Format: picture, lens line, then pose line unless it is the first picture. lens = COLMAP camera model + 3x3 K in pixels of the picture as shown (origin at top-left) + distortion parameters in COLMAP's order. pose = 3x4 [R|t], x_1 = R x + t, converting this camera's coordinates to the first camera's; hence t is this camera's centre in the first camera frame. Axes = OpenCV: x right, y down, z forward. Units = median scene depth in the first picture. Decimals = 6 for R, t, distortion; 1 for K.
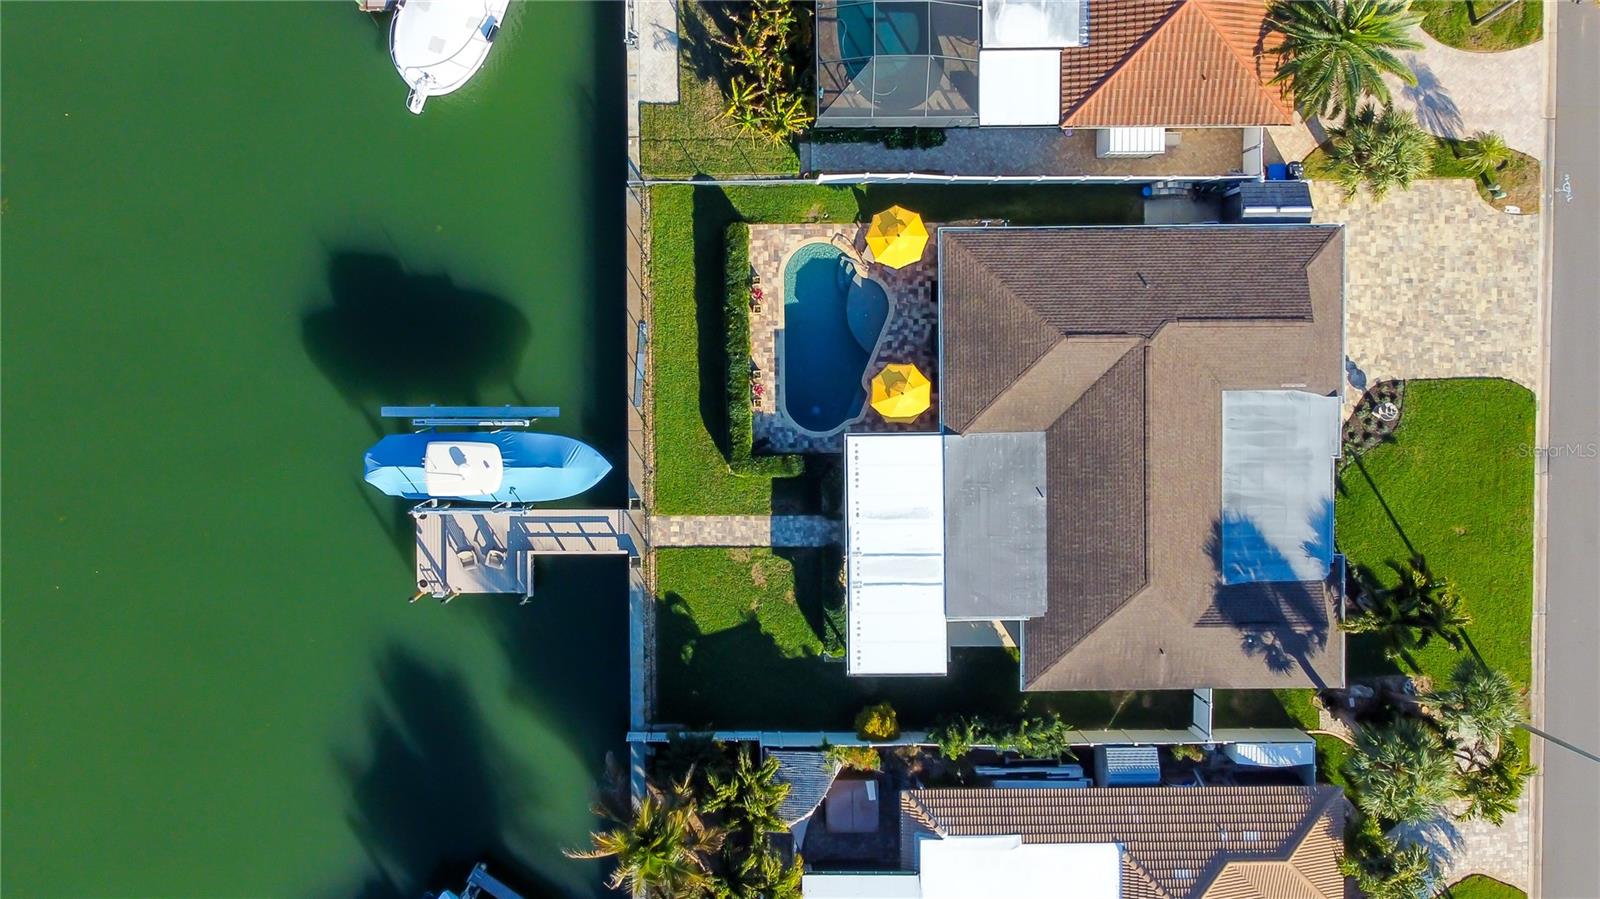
lens RADIAL K [[1247.4, 0, 725.3], [0, 1247.4, 398.4], [0, 0, 1]] dist [0.002602, 0.004051]
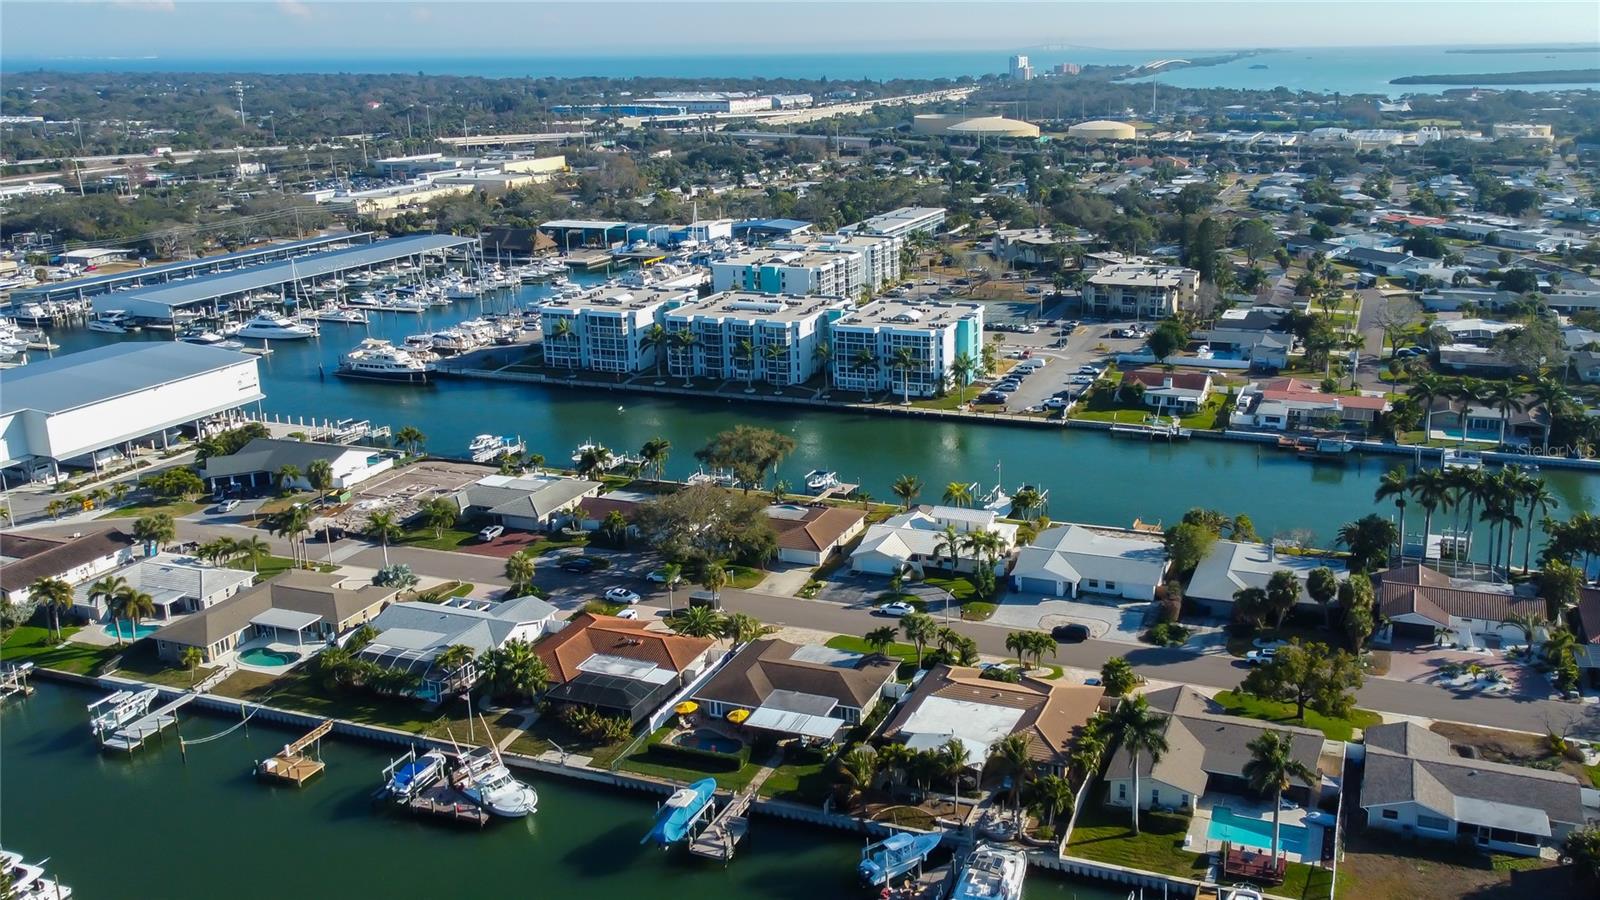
lens RADIAL K [[1370.3, 0, 911.0], [0, 1370.3, 395.6], [0, 0, 1]] dist [0.002289, 0.001894]
pose [[0.340228, -0.240111, 0.909171, -2.116963], [0.939049, 0.036044, -0.341890, 1.251508], [0.049322, 0.970076, 0.237739, -0.305647]]
